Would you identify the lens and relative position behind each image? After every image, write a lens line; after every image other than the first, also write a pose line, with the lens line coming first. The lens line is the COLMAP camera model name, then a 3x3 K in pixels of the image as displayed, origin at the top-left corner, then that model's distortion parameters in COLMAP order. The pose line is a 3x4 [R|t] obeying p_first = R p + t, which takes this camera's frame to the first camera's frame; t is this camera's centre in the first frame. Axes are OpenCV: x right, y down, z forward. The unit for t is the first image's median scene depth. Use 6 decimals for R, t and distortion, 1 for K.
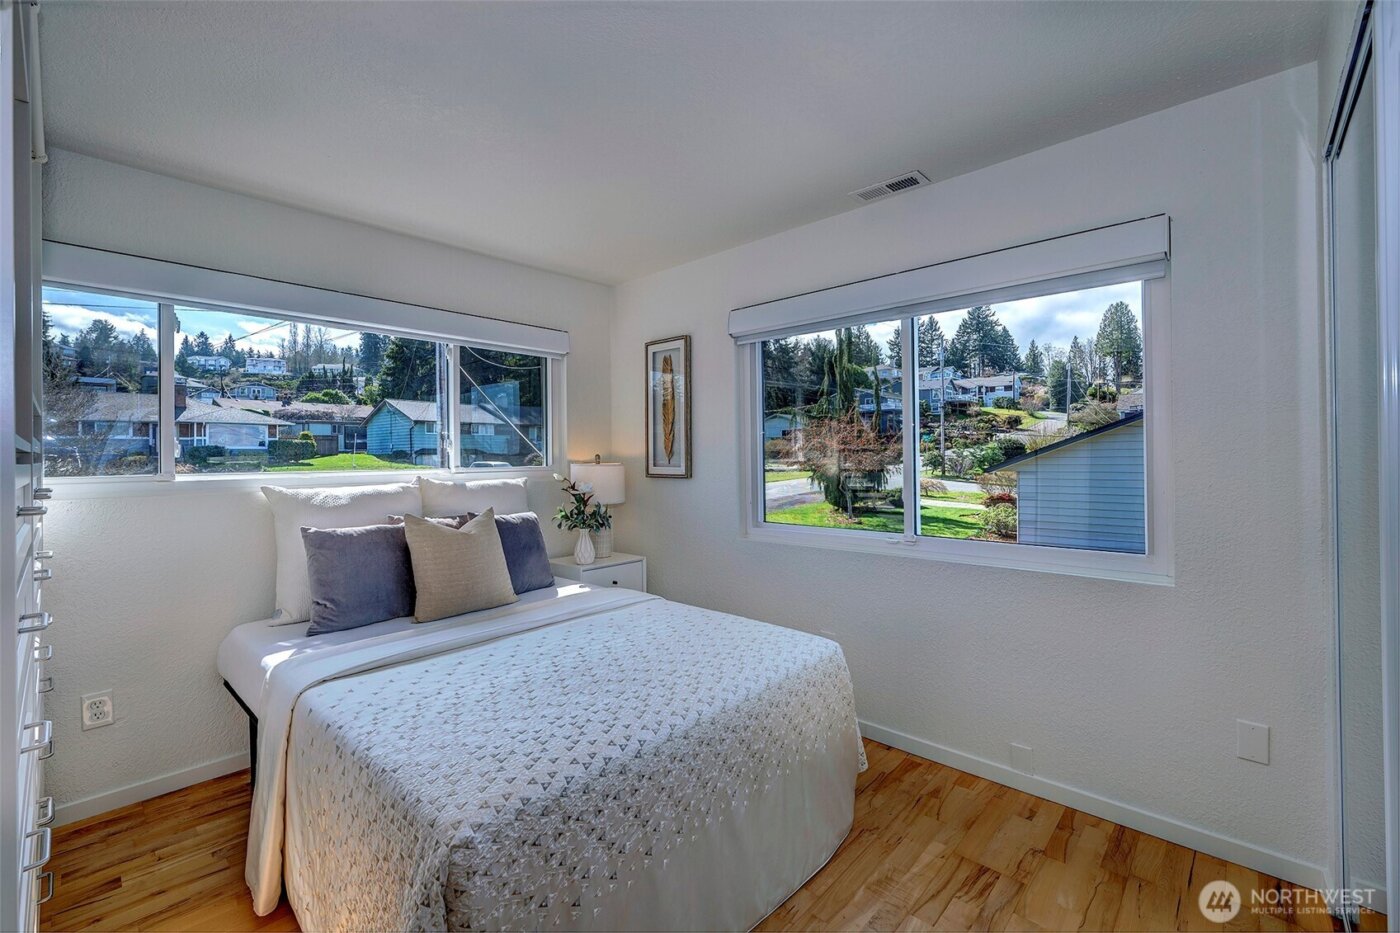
lens RADIAL K [[592.8, 0, 703.1], [0, 592.8, 461.3], [0, 0, 1]] dist [-0.000050, -0.000033]
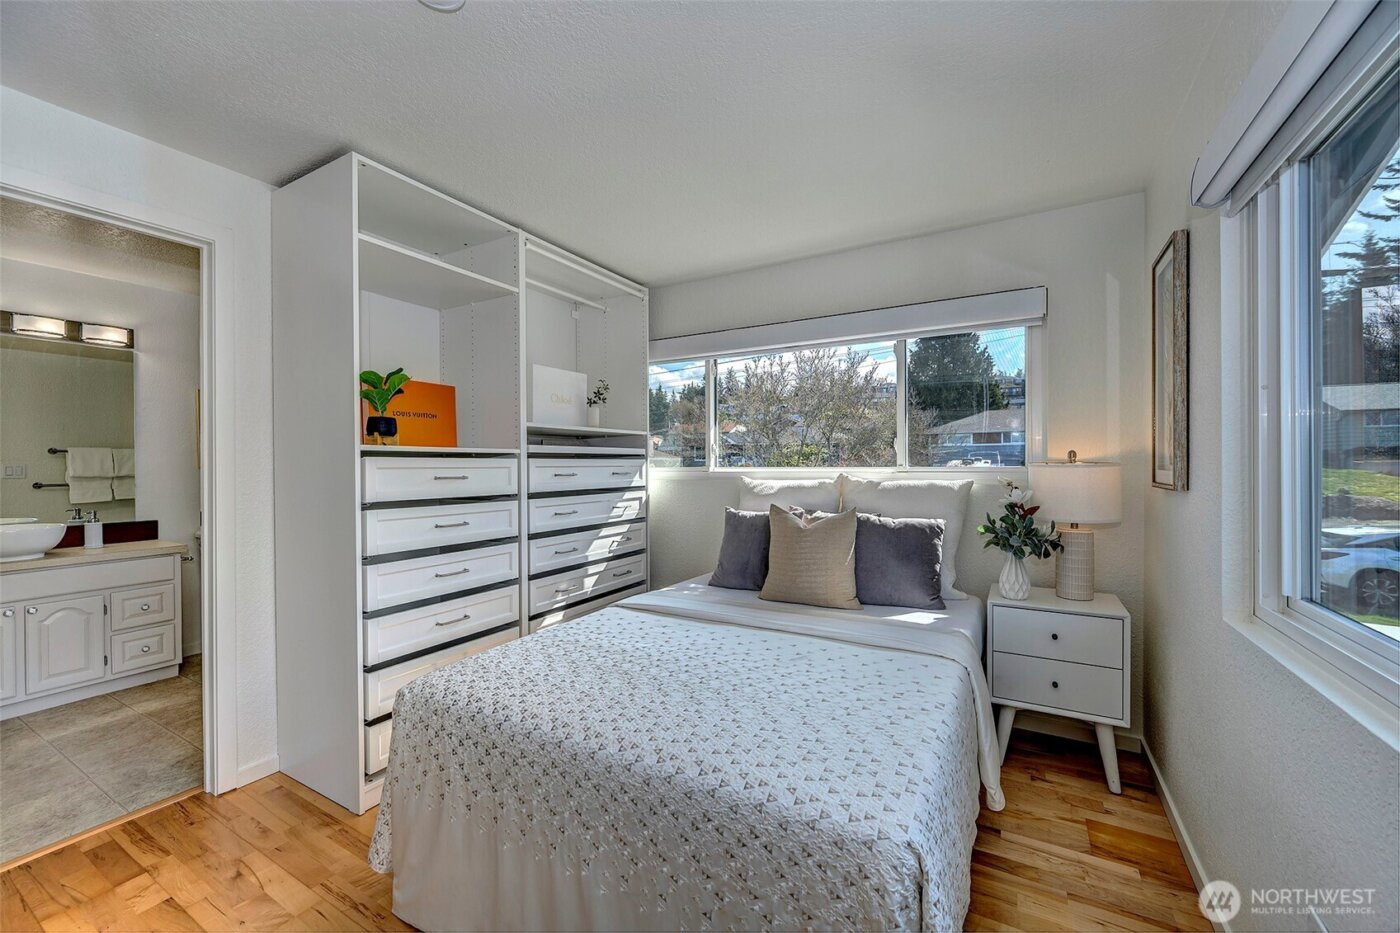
lens RADIAL K [[553.1, 0, 702.7], [0, 553.1, 471.2], [0, 0, 1]] dist [-0.003432, -0.000681]
pose [[0.214920, 0.022154, -0.976380, 0.542122], [-0.000857, 0.999747, 0.022496, -0.000927], [0.976631, -0.003998, 0.214885, 0.648919]]
